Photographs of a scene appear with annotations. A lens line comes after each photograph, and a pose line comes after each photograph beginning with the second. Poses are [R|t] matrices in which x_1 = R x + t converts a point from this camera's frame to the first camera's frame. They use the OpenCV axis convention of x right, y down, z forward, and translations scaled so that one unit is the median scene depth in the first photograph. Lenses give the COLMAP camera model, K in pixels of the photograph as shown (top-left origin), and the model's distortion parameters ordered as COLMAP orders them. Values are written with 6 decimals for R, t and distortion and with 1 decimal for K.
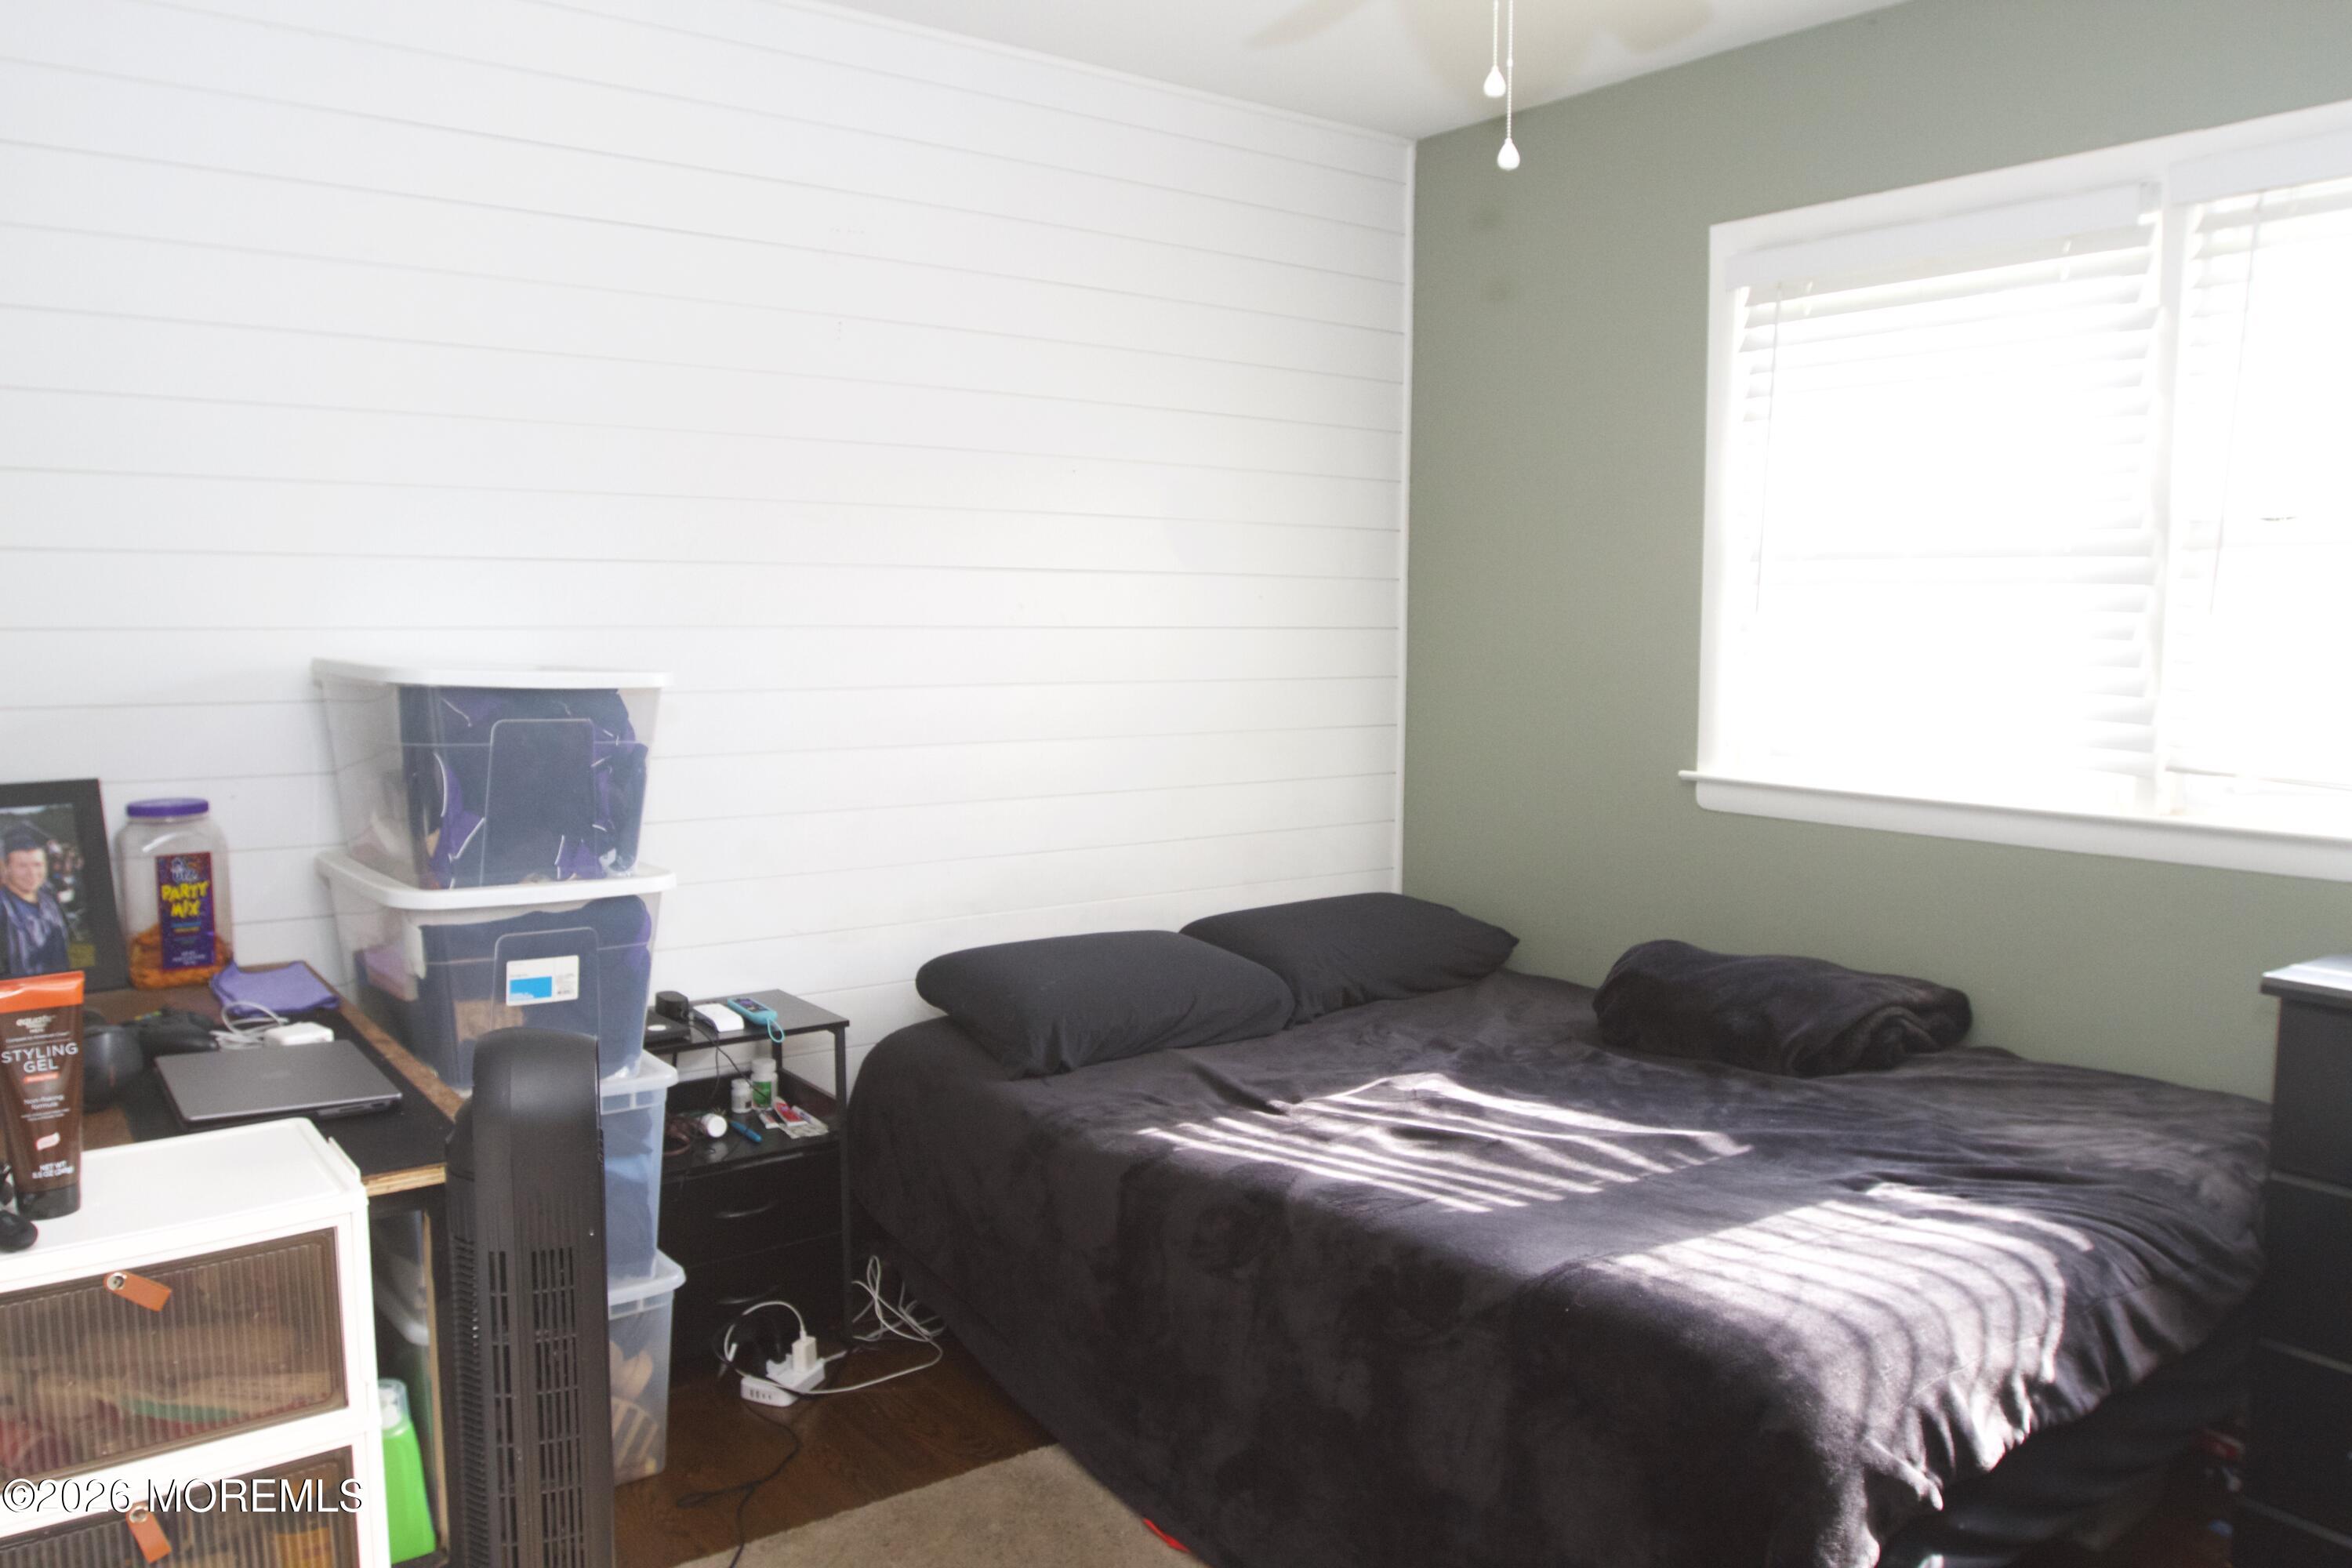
lens RADIAL K [[1730.9, 0, 1164.7], [0, 1730.9, 775.6], [0, 0, 1]] dist [-0.077752, 0.047902]
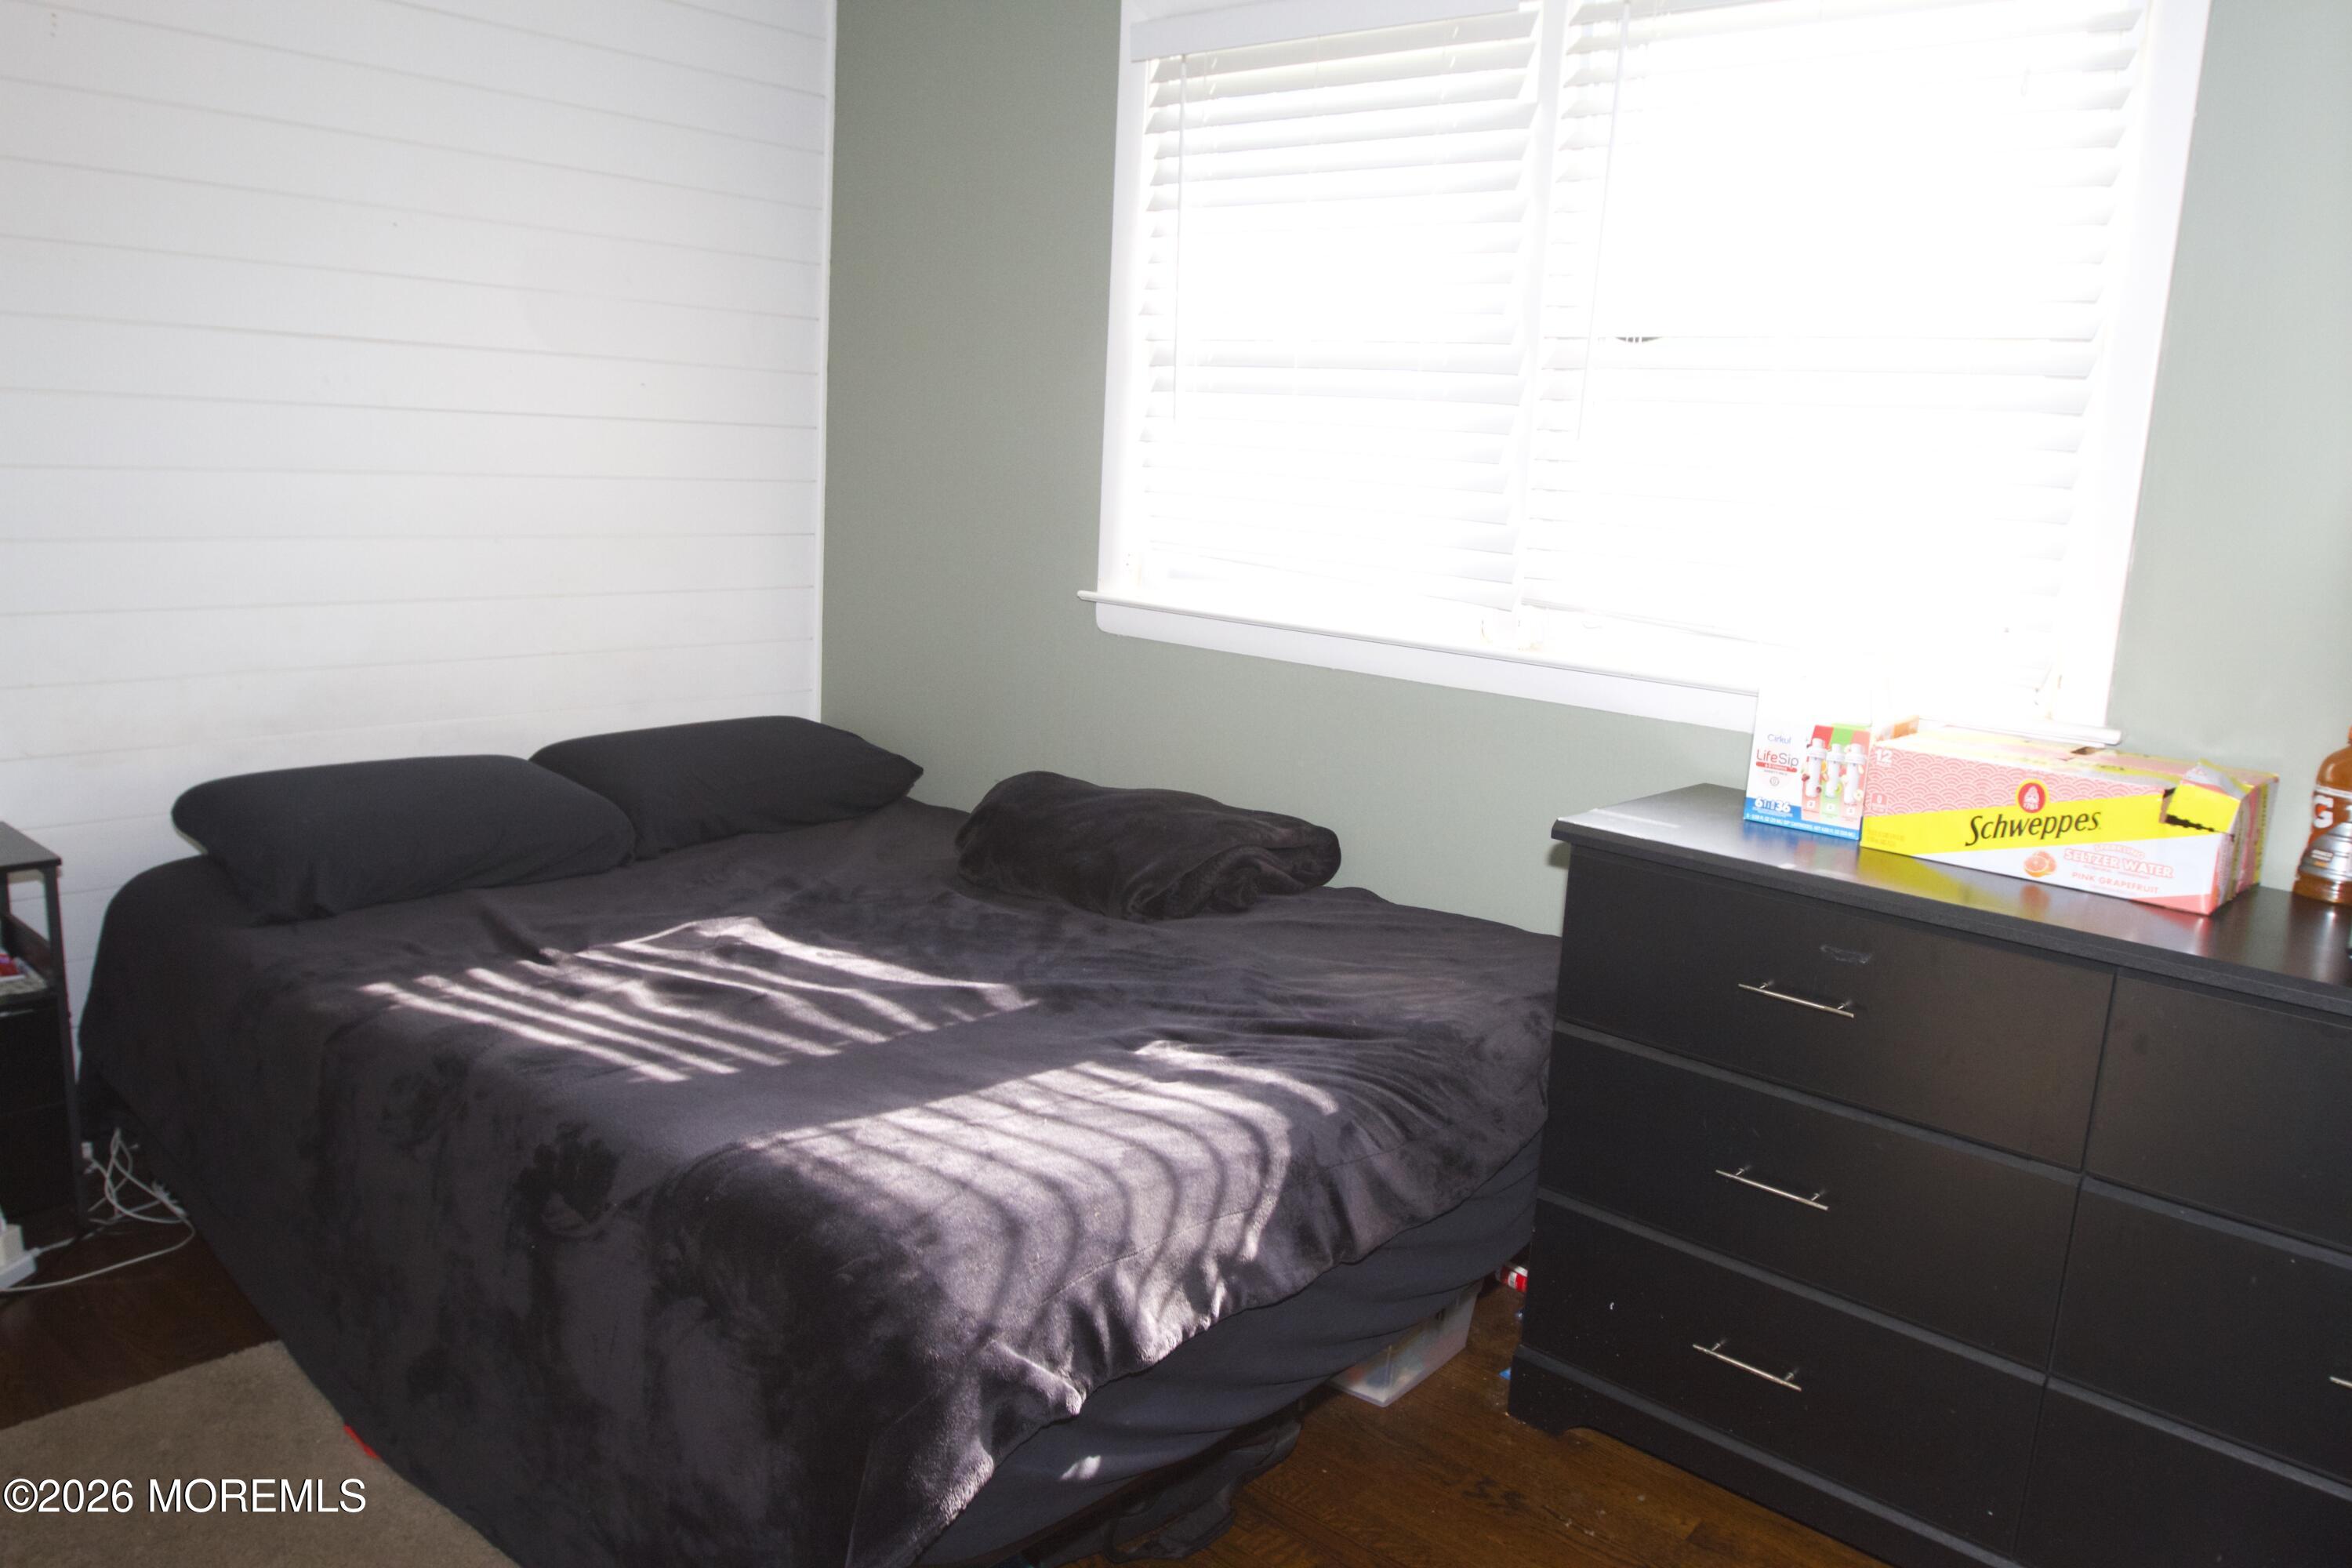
lens RADIAL K [[1730.9, 0, 1188.6], [0, 1730.9, 784.1], [0, 0, 1]] dist [-0.077752, 0.047902]
pose [[0.976931, 0.007059, 0.213437, 0.207892], [-0.029738, 0.994212, 0.103234, 0.003574], [-0.211473, -0.107200, 0.971487, 0.089309]]
